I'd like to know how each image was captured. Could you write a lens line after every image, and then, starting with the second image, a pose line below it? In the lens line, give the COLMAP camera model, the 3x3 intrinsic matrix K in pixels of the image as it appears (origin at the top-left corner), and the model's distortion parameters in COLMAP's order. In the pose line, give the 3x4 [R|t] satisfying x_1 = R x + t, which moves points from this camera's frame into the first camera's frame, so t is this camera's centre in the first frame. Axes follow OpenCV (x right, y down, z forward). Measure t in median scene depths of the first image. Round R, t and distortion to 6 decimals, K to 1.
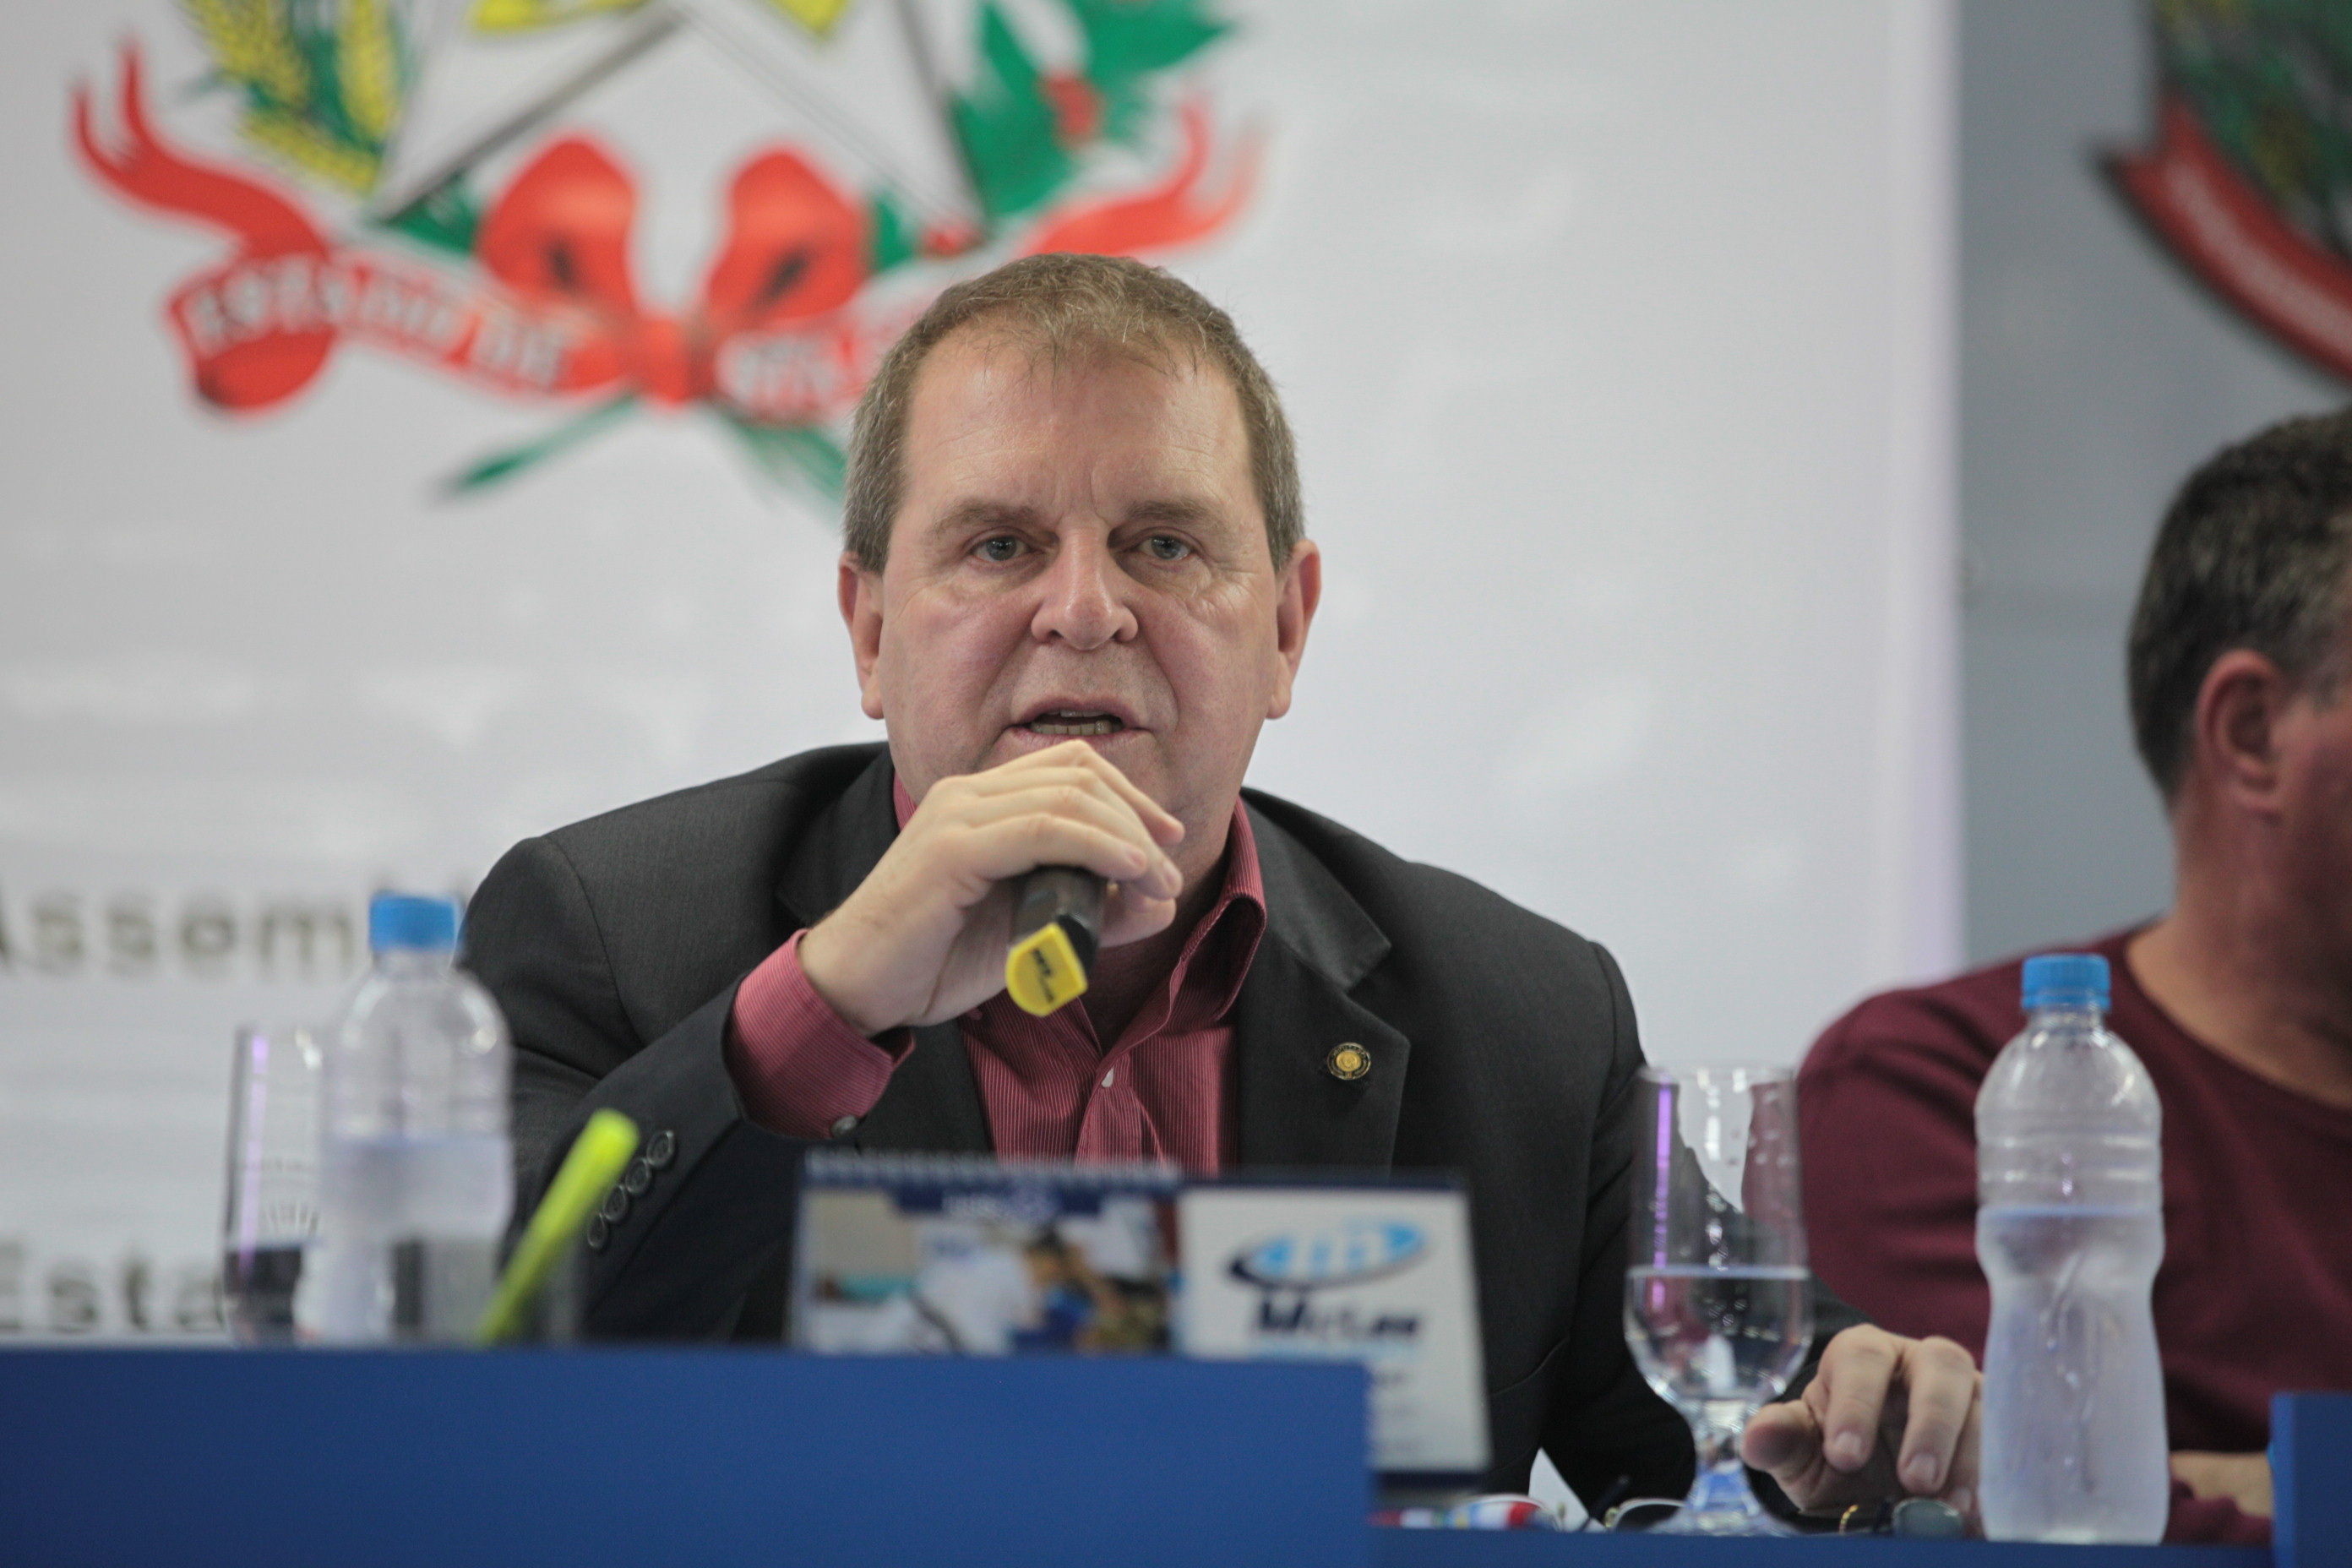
lens RADIAL K [[13421.6, 0, 1178.2], [0, 13421.6, 789.4], [0, 0, 1]] dist [1.314103, 0.000000]
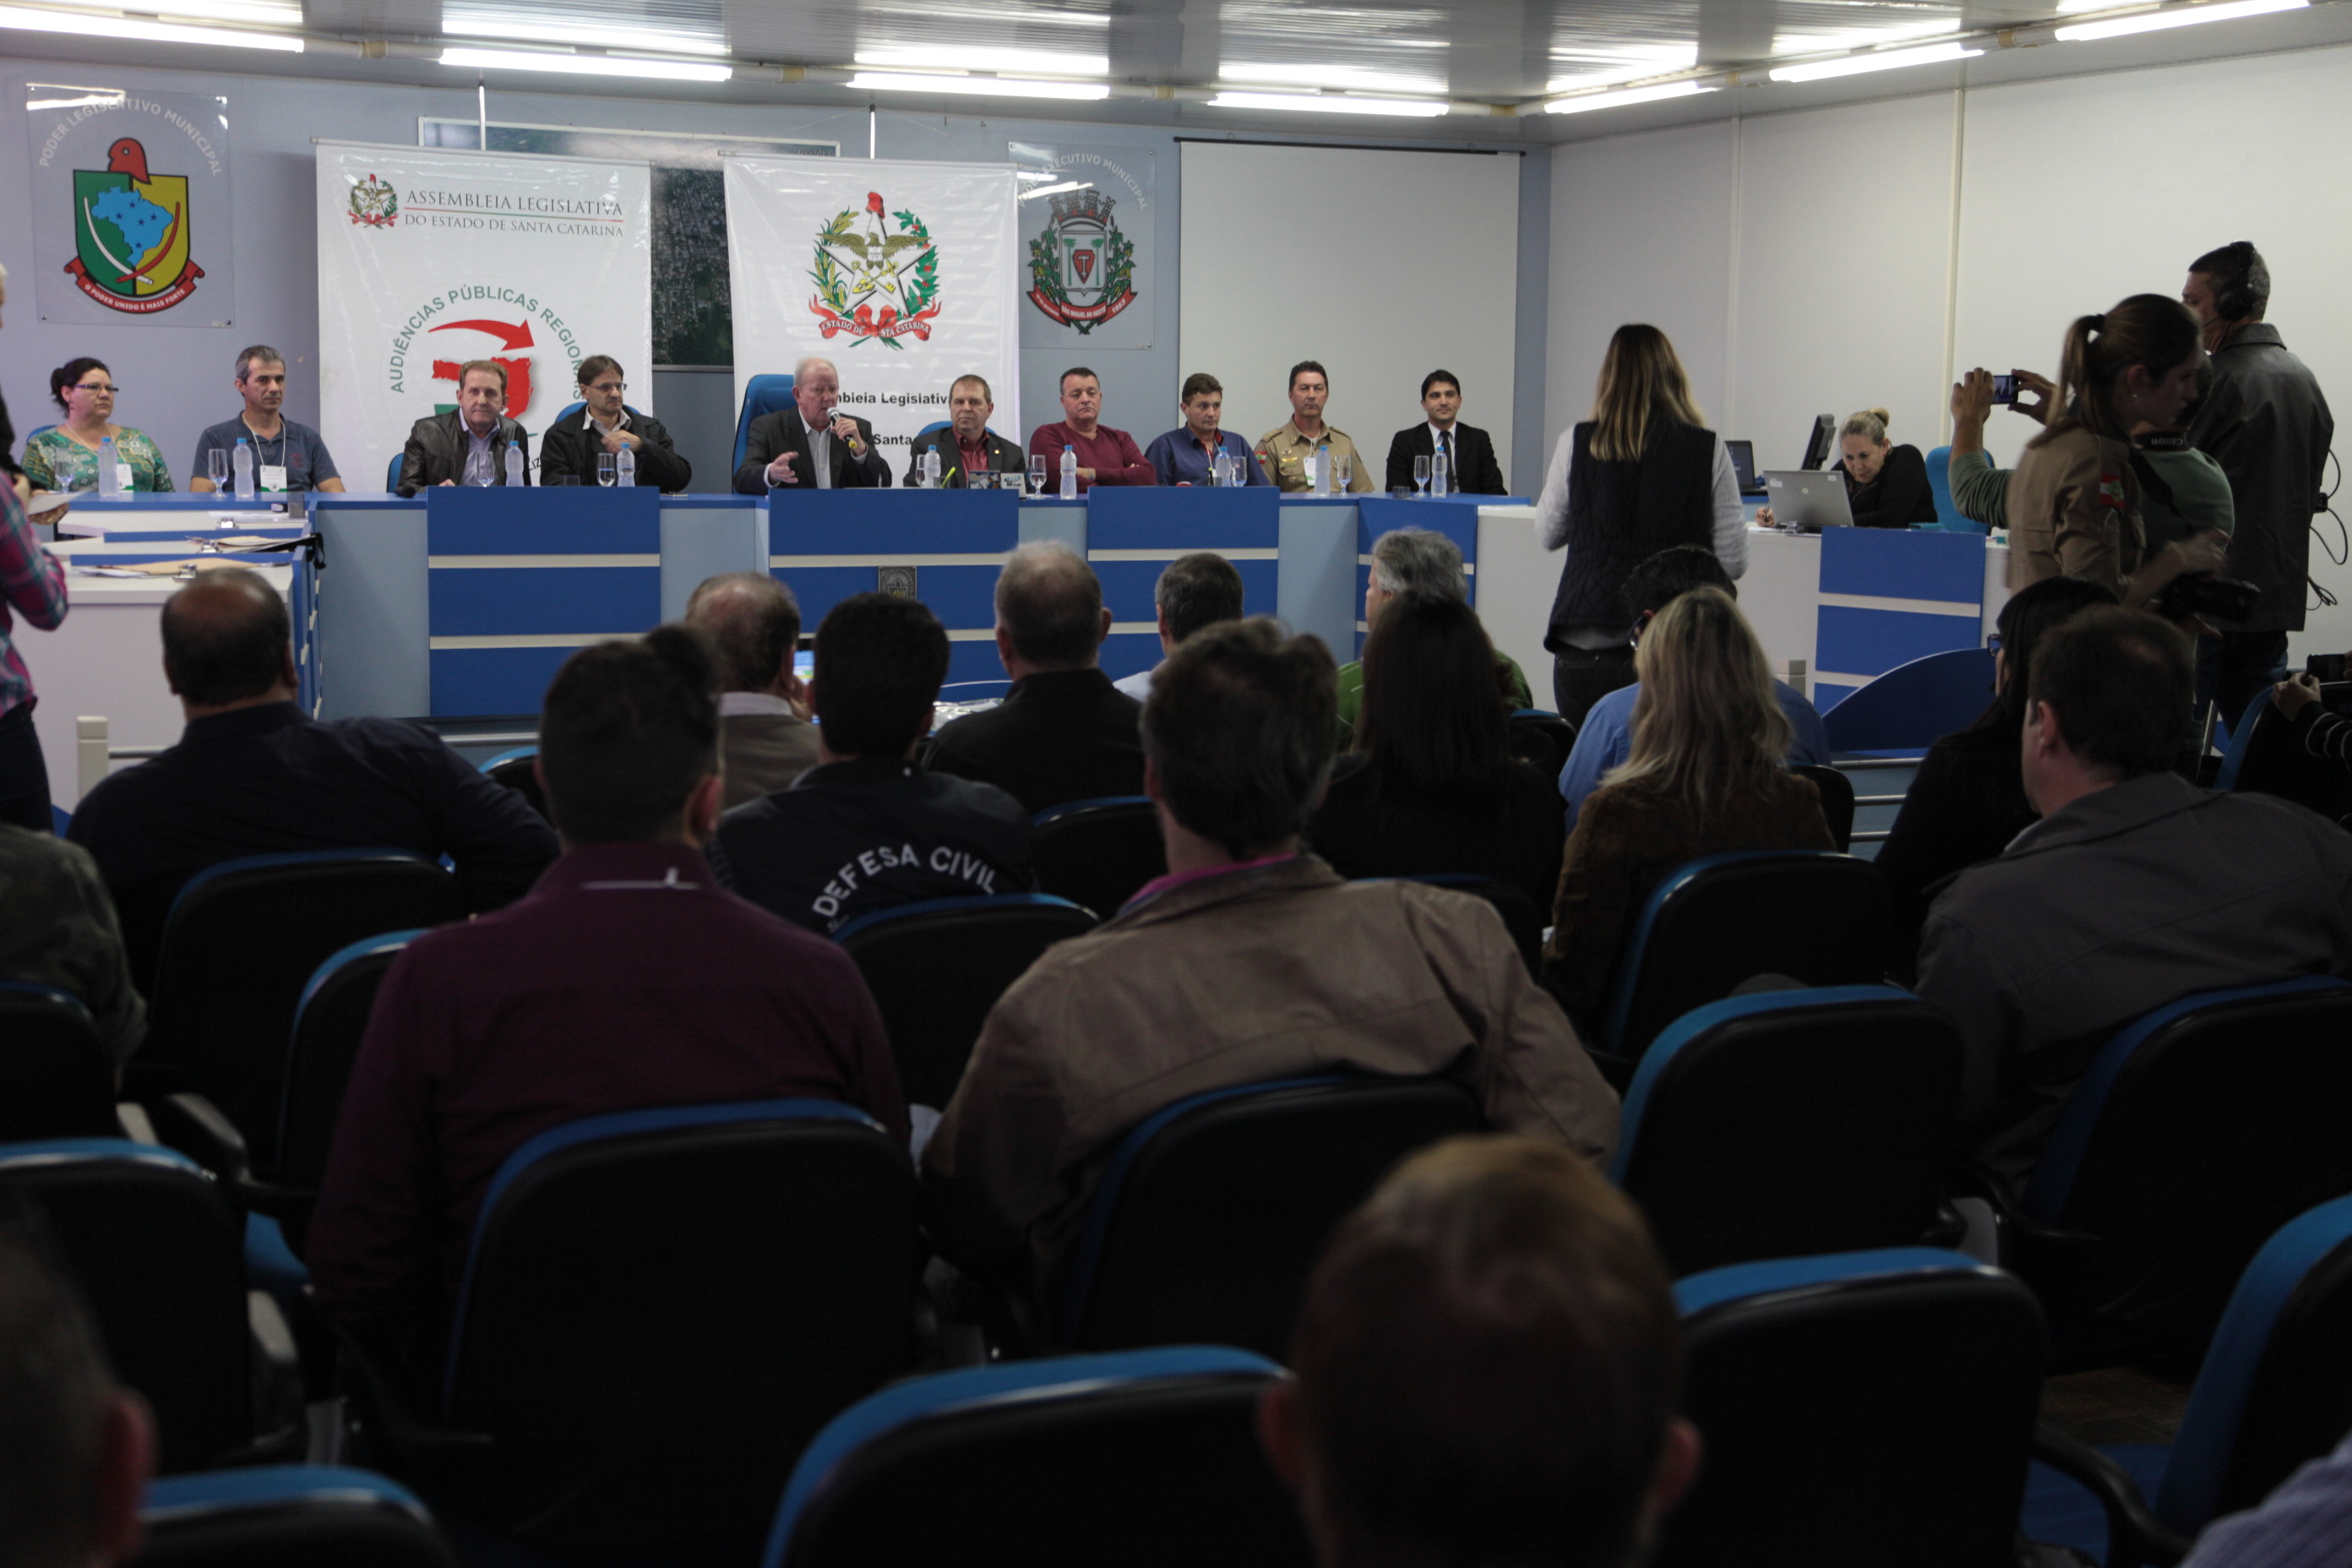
lens RADIAL K [[3288.3, 0, 1176.4], [0, 3288.3, 777.0], [0, 0, 1]] dist [0.165496, 0.000000]
pose [[0.985241, -0.013940, 0.170602, -0.216576], [-0.020686, 0.979677, 0.199511, -0.181493], [-0.169916, -0.200095, 0.964930, -1.169990]]
